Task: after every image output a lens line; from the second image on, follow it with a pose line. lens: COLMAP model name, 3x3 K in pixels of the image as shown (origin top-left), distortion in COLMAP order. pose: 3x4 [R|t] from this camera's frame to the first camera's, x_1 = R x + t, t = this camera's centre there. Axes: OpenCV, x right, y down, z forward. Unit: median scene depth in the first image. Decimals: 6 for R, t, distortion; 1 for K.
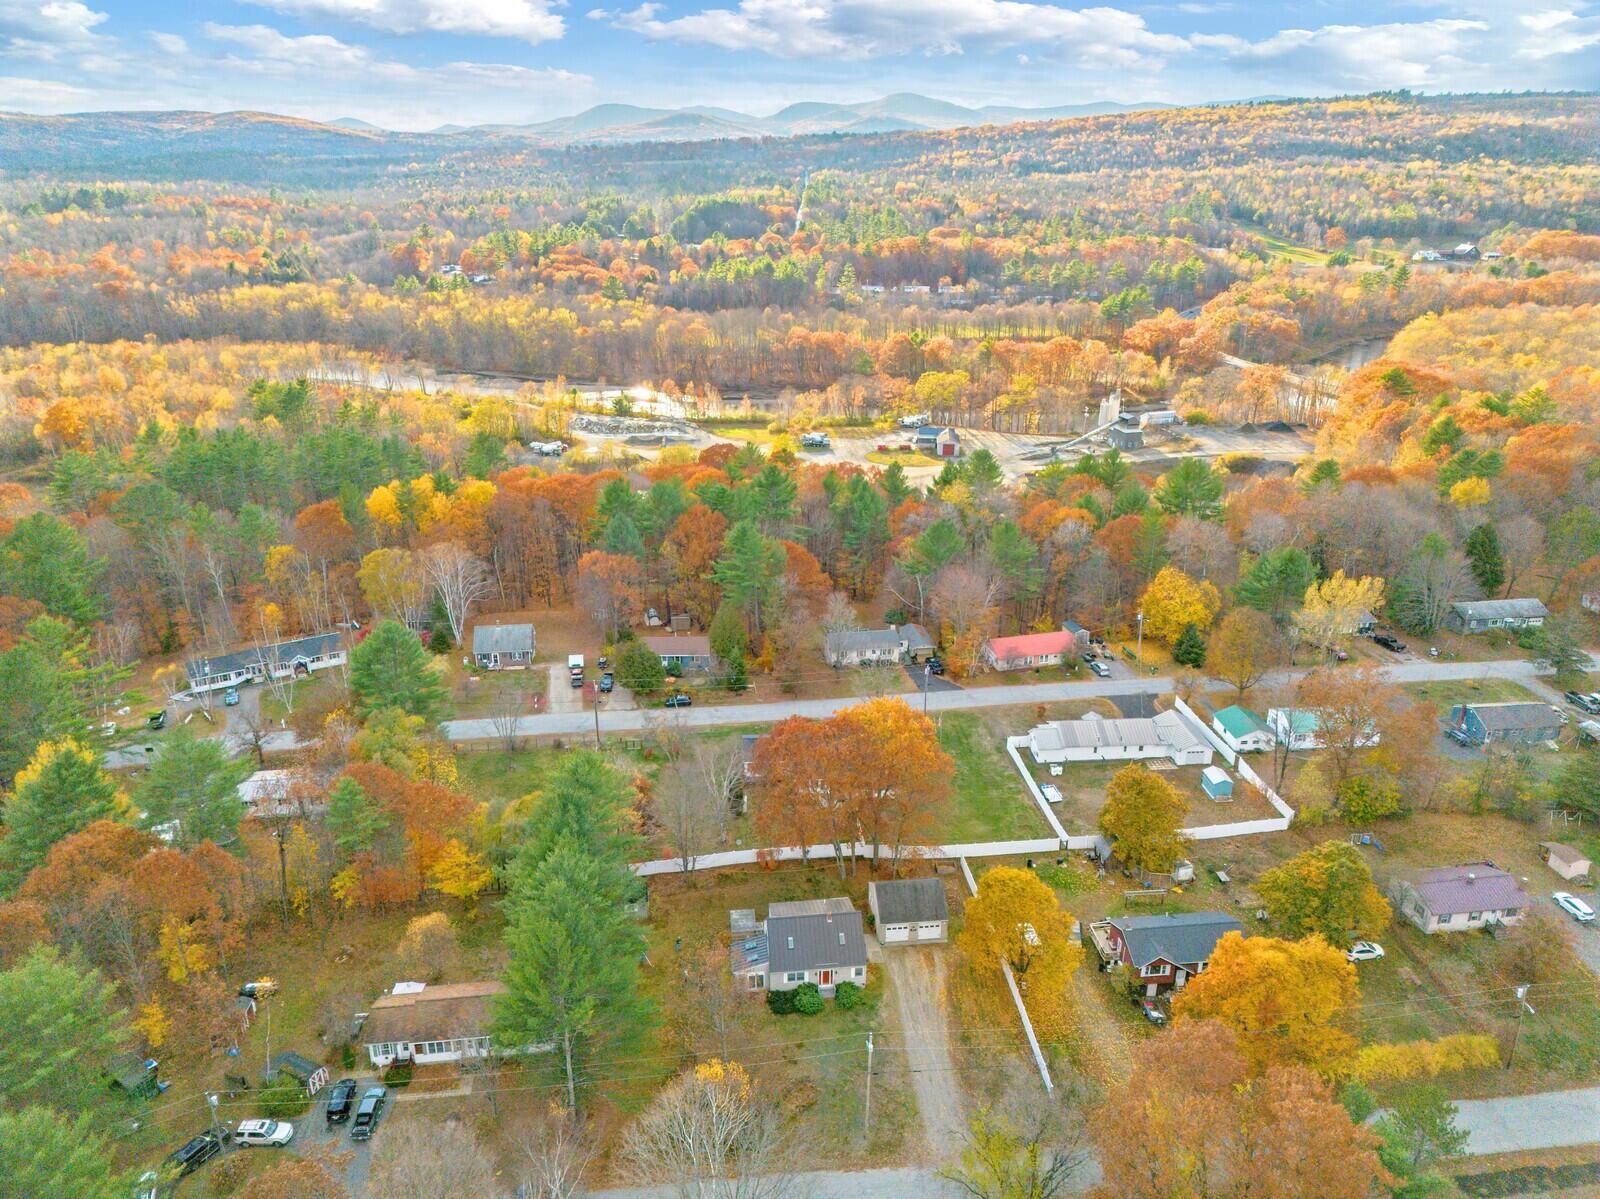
lens RADIAL K [[1120.0, 0, 800.0], [0, 1120.0, 599.5], [0, 0, 1]] dist [0.082337, -0.277851]
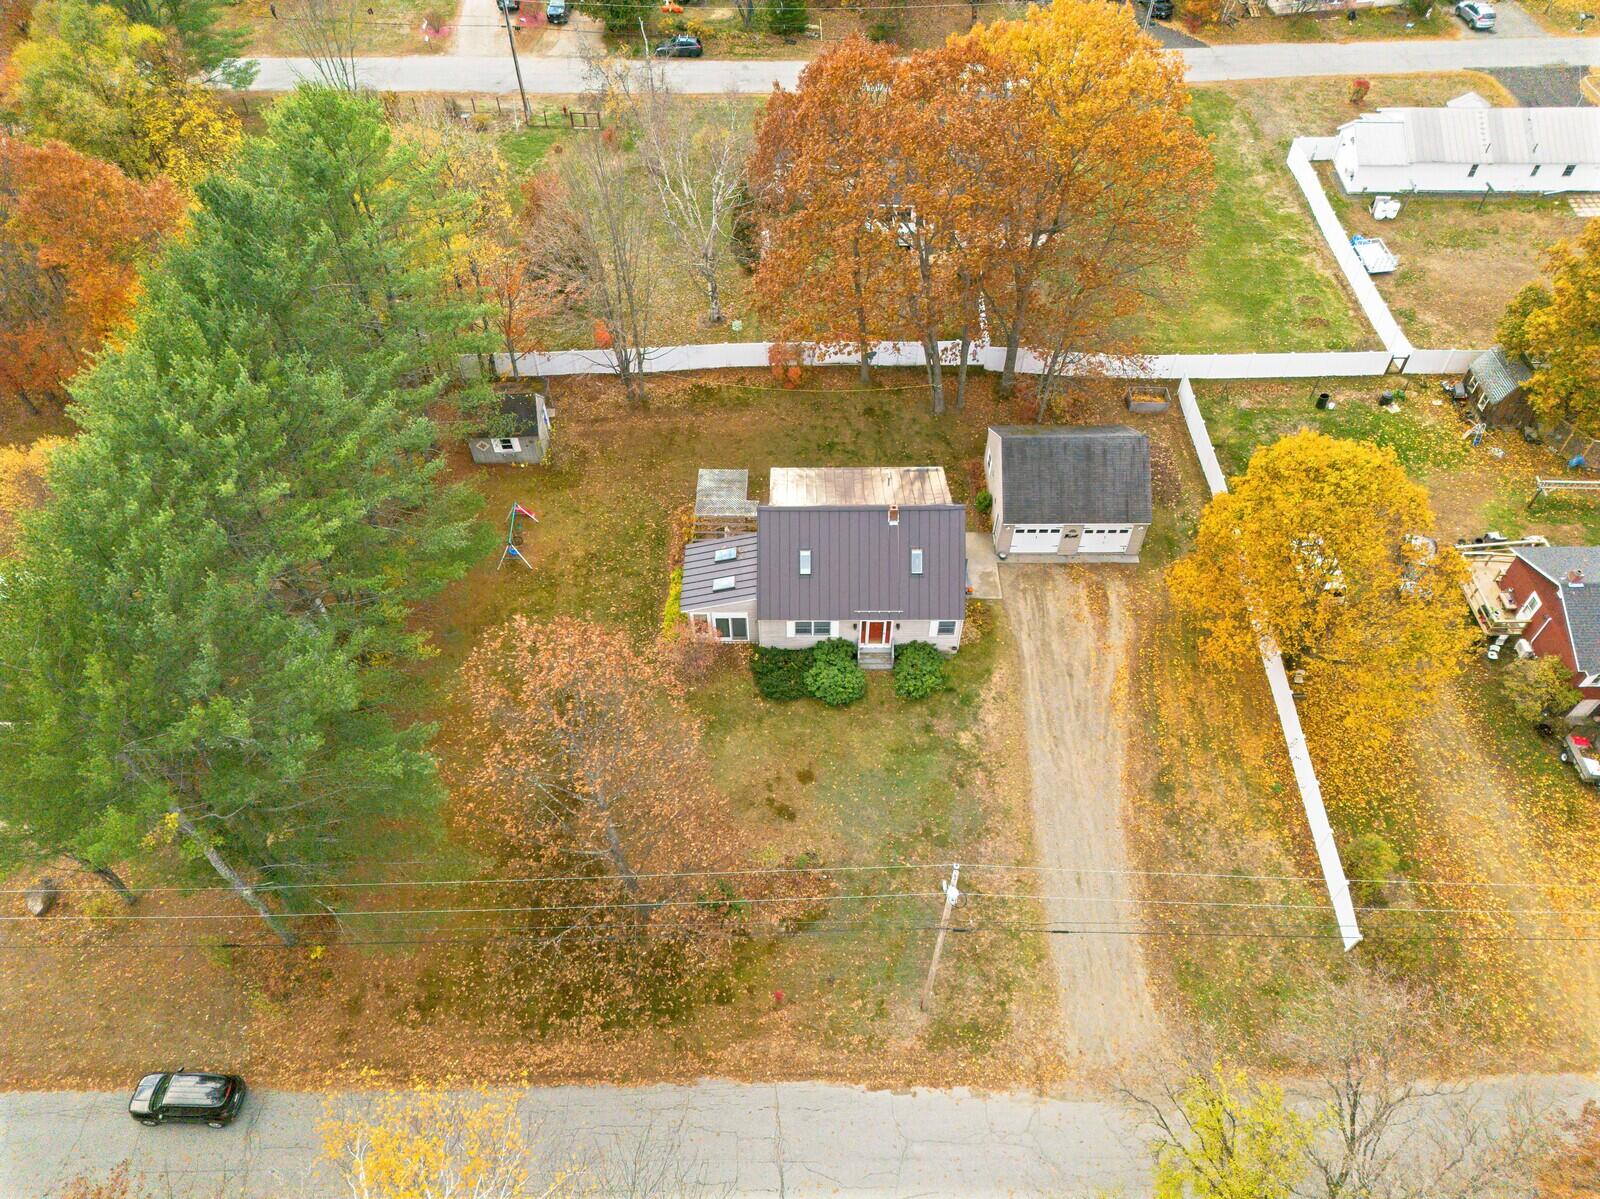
lens RADIAL K [[1108.1, 0, 803.5], [0, 1108.1, 582.3], [0, 0, 1]] dist [0.079682, -0.057423]
pose [[0.993421, 0.082902, -0.079012, 0.024882], [-0.037719, 0.888270, 0.457769, 0.092704], [0.108134, -0.451777, 0.885553, 0.529600]]
